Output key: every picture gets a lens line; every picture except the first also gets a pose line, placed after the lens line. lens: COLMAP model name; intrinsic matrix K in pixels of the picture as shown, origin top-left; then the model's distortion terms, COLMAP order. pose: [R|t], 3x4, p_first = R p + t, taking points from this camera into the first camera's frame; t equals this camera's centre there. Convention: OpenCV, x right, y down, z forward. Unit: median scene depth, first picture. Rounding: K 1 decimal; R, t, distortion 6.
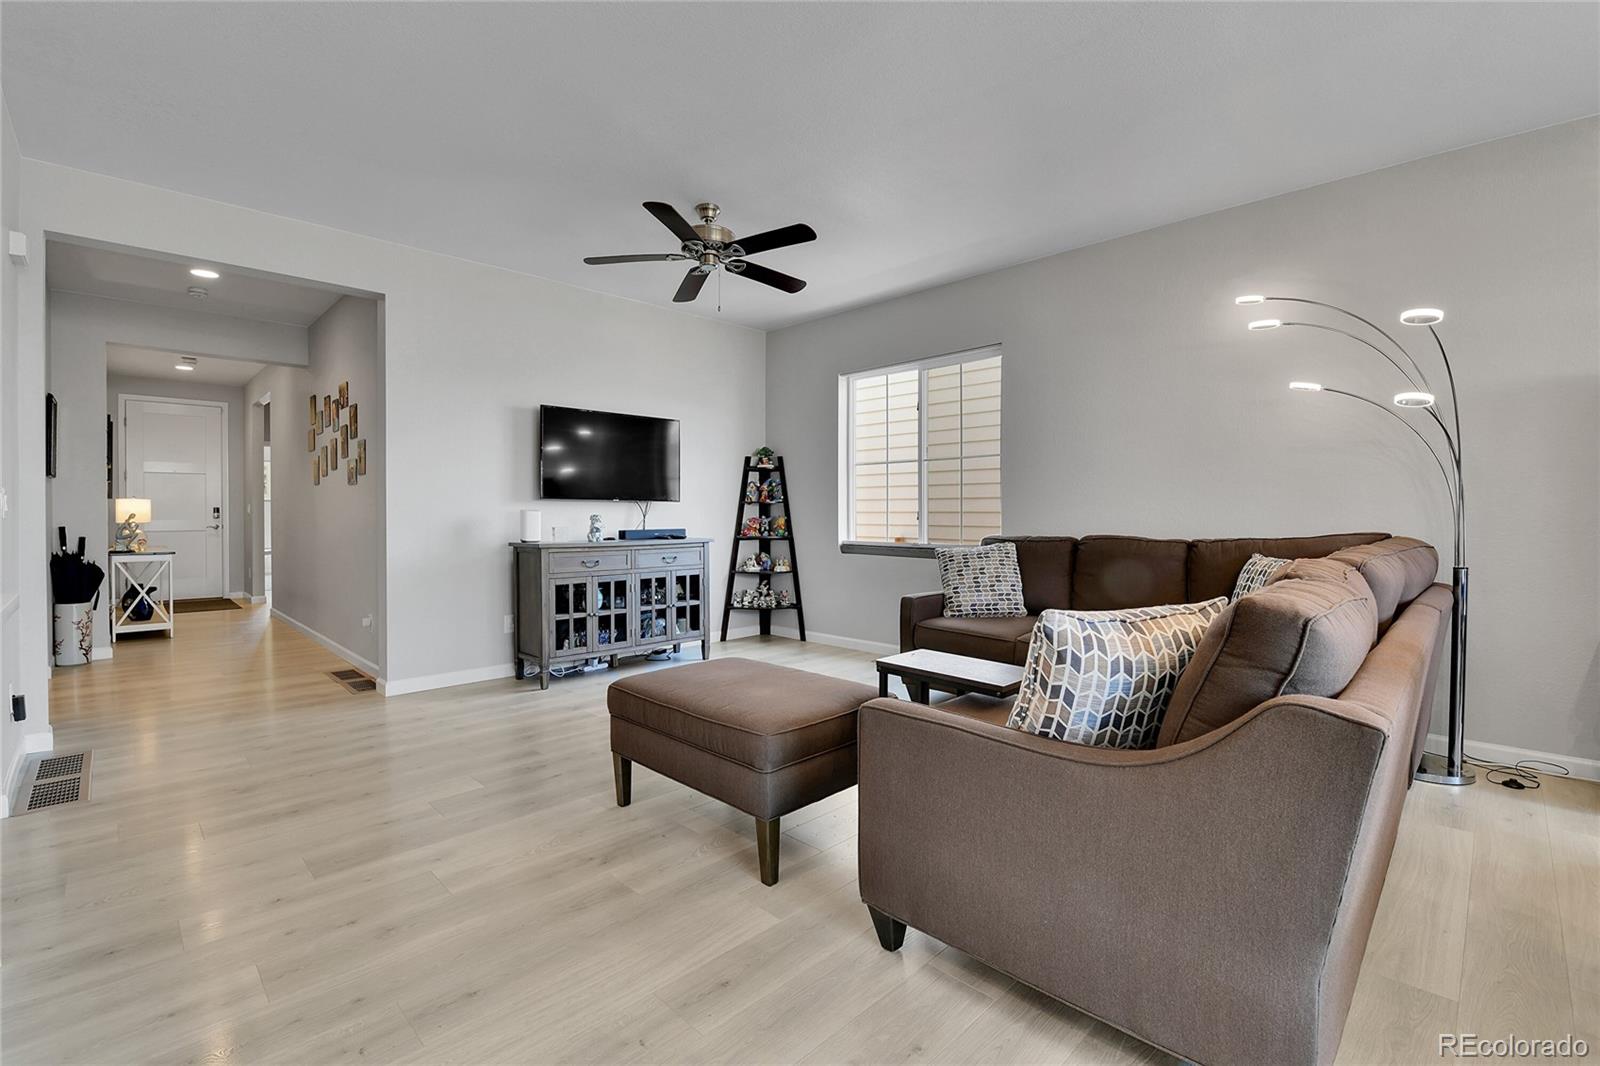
lens RADIAL K [[703.6, 0, 804.0], [0, 703.6, 527.7], [0, 0, 1]] dist [-0.009666, -0.005727]
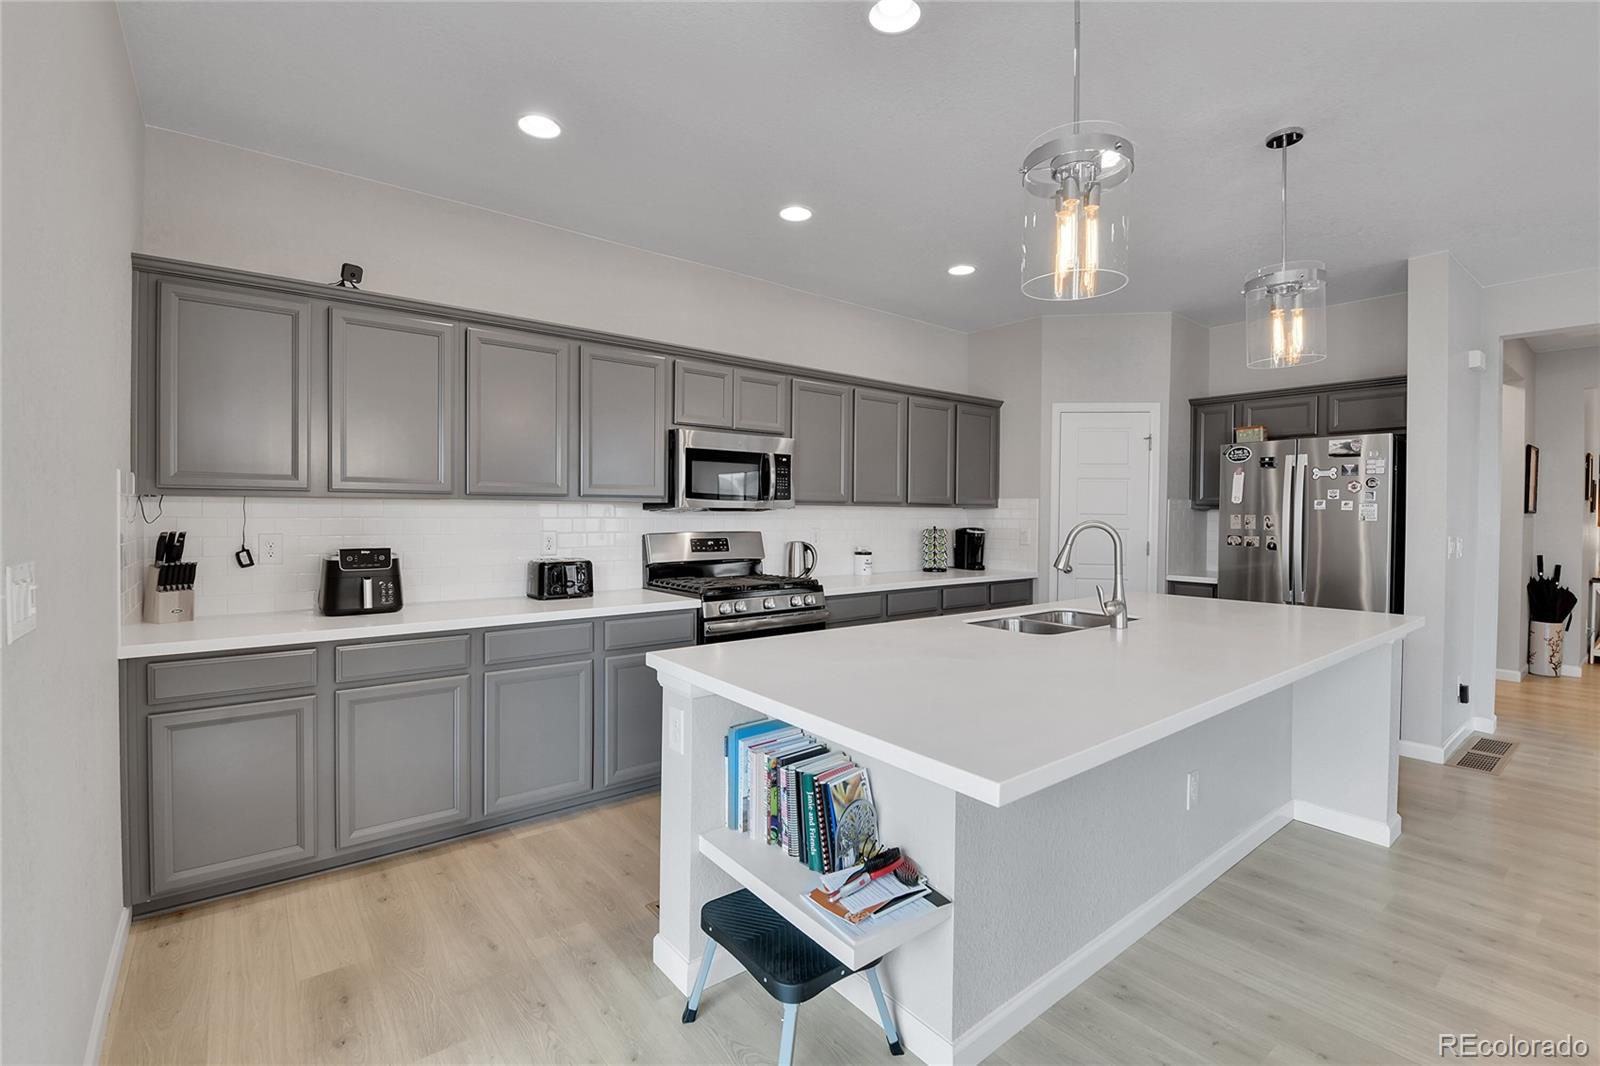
lens RADIAL K [[703.6, 0, 794.9], [0, 703.6, 523.9], [0, 0, 1]] dist [-0.009666, -0.005727]
pose [[-0.126724, 0.013481, -0.991846, 0.242978], [-0.027988, 0.999461, 0.017160, -0.039619], [0.991543, 0.029935, -0.126278, -0.104241]]
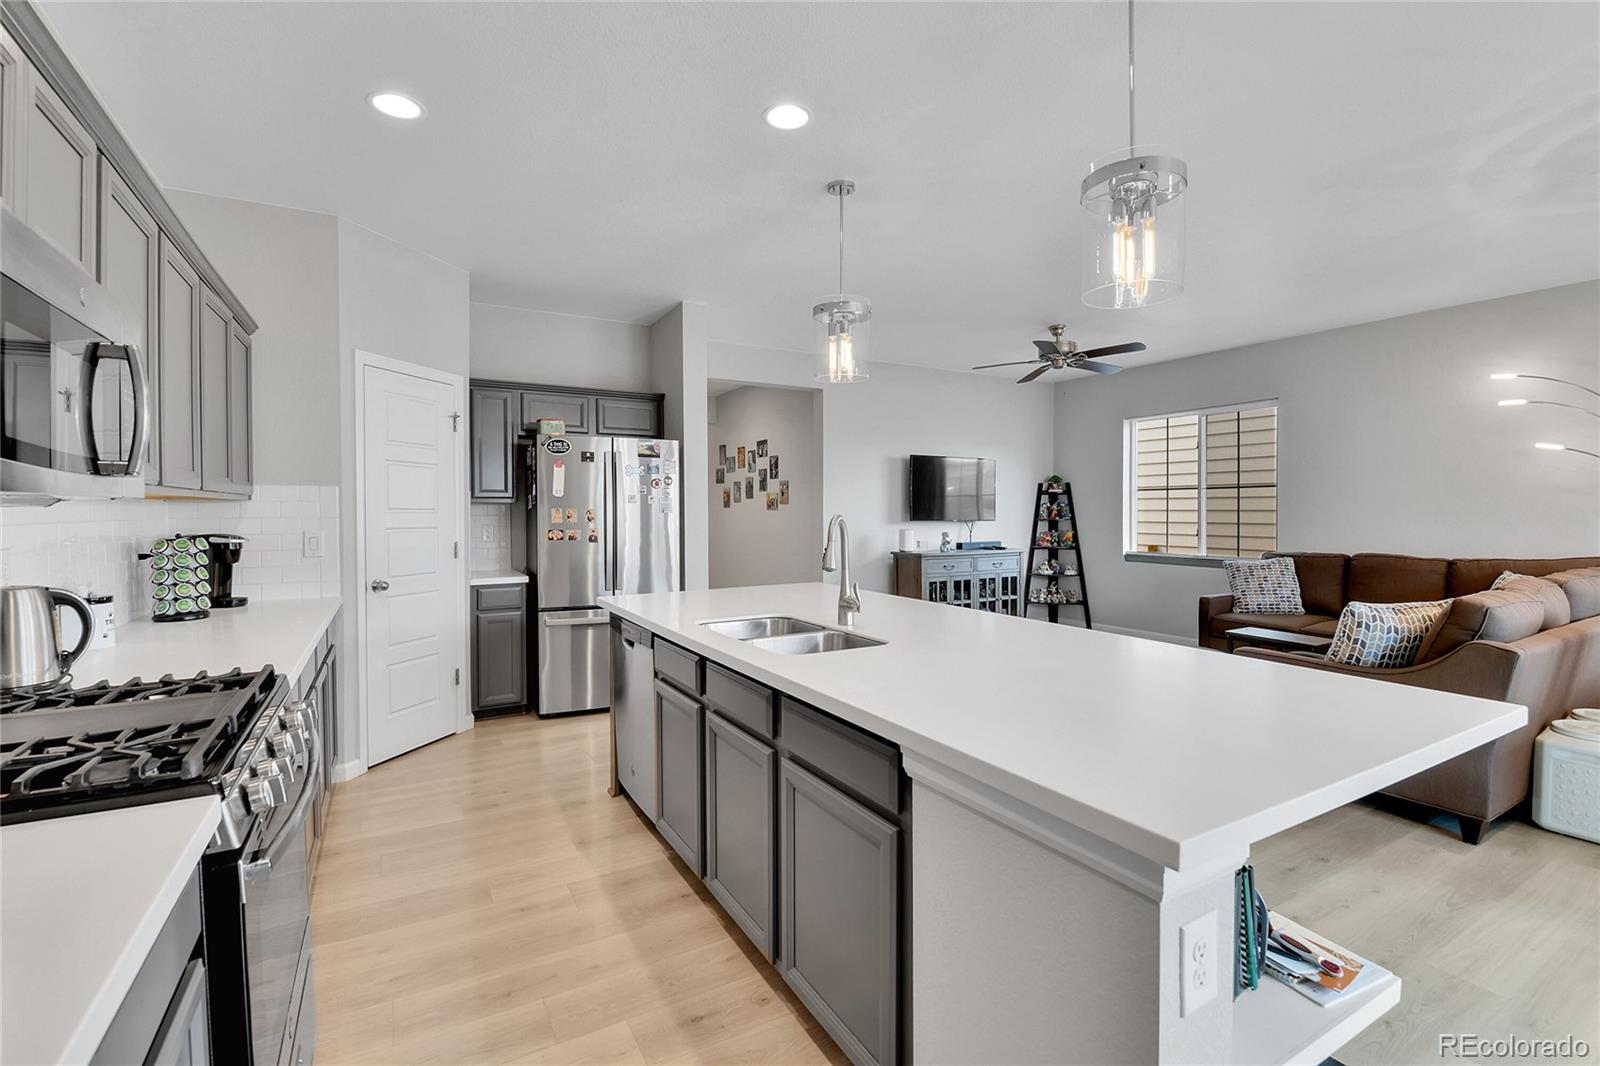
lens RADIAL K [[703.6, 0, 798.1], [0, 703.6, 523.6], [0, 0, 1]] dist [-0.009666, -0.005727]
pose [[0.962376, 0.001591, -0.271717, -0.195893], [-0.002143, 0.999996, -0.001734, -0.032058], [0.271714, 0.002251, 0.962376, -0.420465]]
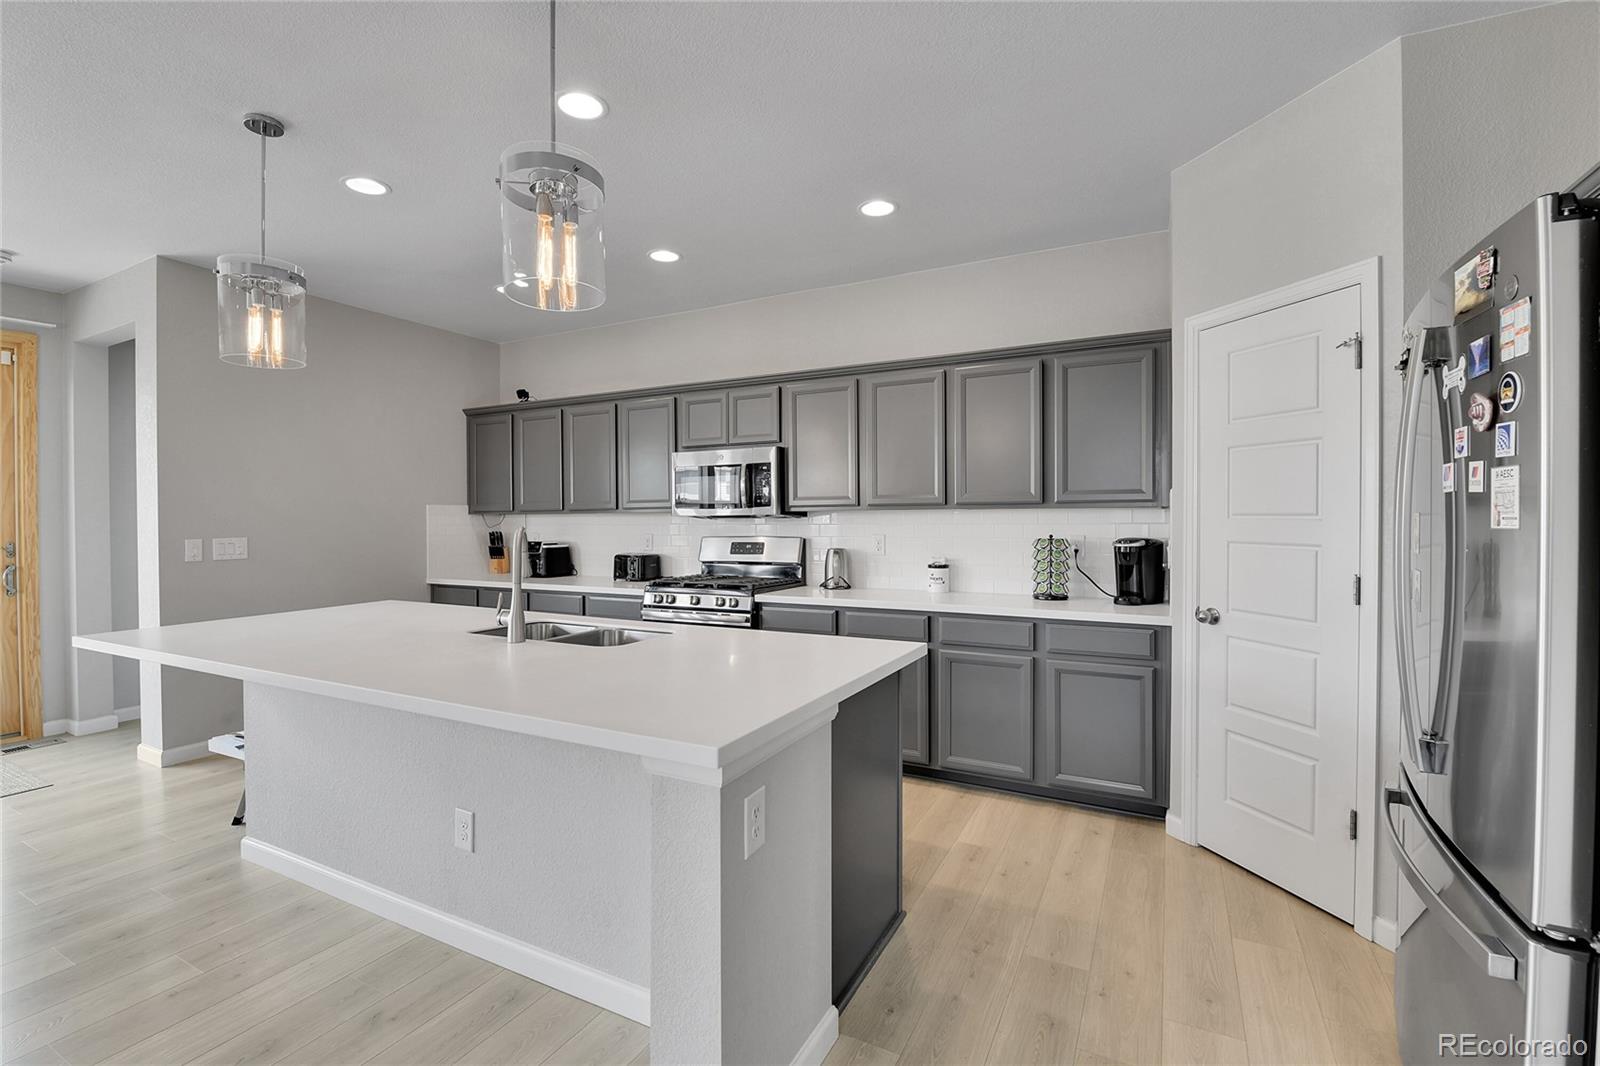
lens RADIAL K [[703.6, 0, 790.8], [0, 703.6, 520.8], [0, 0, 1]] dist [-0.009666, -0.005727]
pose [[-0.958164, 0.002570, -0.286208, -0.333165], [-0.002927, 0.999819, 0.018778, -0.051302], [0.286204, 0.018830, -0.957984, 0.576149]]
